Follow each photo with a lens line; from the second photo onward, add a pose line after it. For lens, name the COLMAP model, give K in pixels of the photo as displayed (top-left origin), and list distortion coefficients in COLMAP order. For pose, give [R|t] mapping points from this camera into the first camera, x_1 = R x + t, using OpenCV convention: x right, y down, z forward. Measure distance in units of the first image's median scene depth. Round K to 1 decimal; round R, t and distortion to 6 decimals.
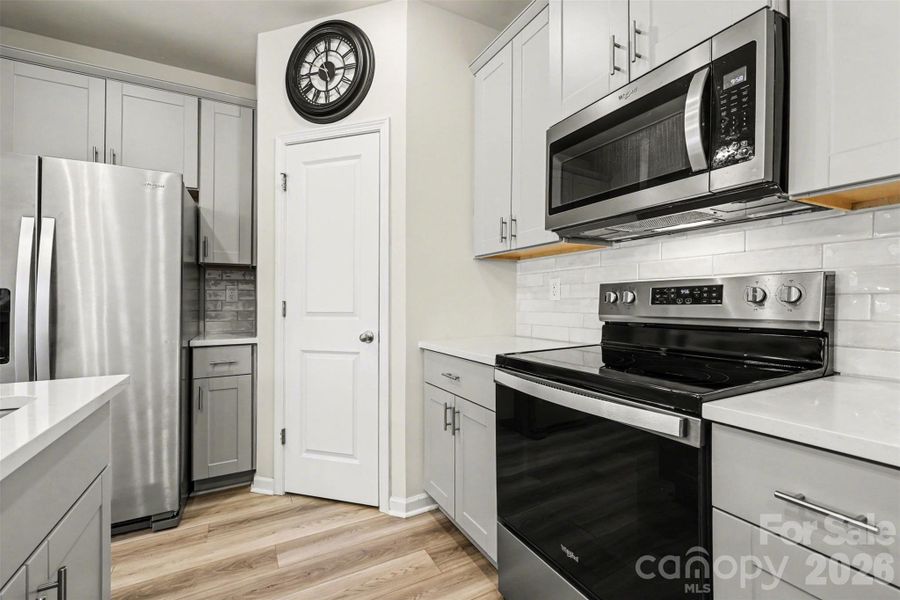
lens RADIAL K [[385.9, 0, 452.8], [0, 385.9, 295.8], [0, 0, 1]] dist [0.002349, 0.000225]
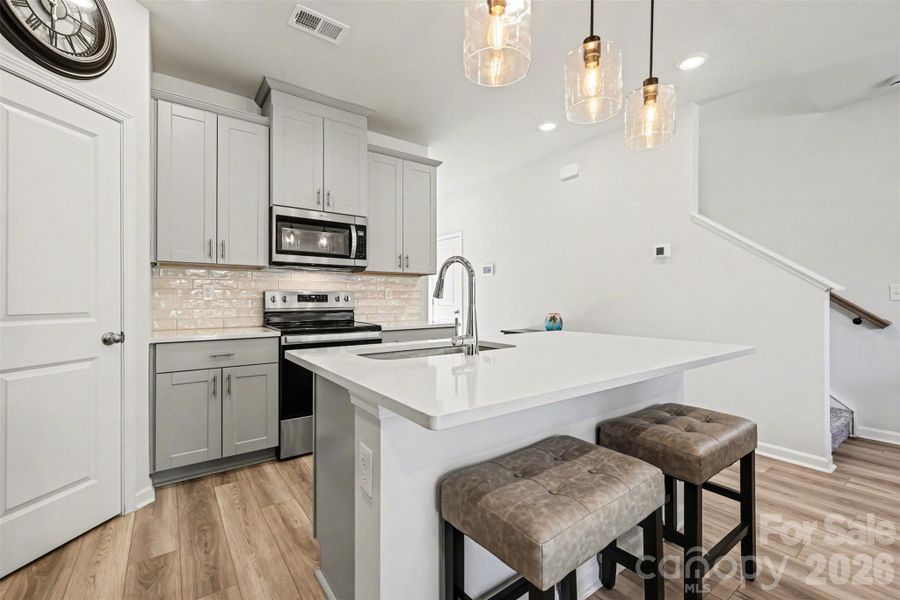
lens RADIAL K [[385.9, 0, 452.8], [0, 385.9, 295.8], [0, 0, 1]] dist [0.002349, 0.000225]
pose [[-0.136008, 0.015703, 0.990583, -1.754647], [-0.011148, 0.999787, -0.017379, 0.014560], [-0.990645, -0.013406, -0.135804, 0.438366]]
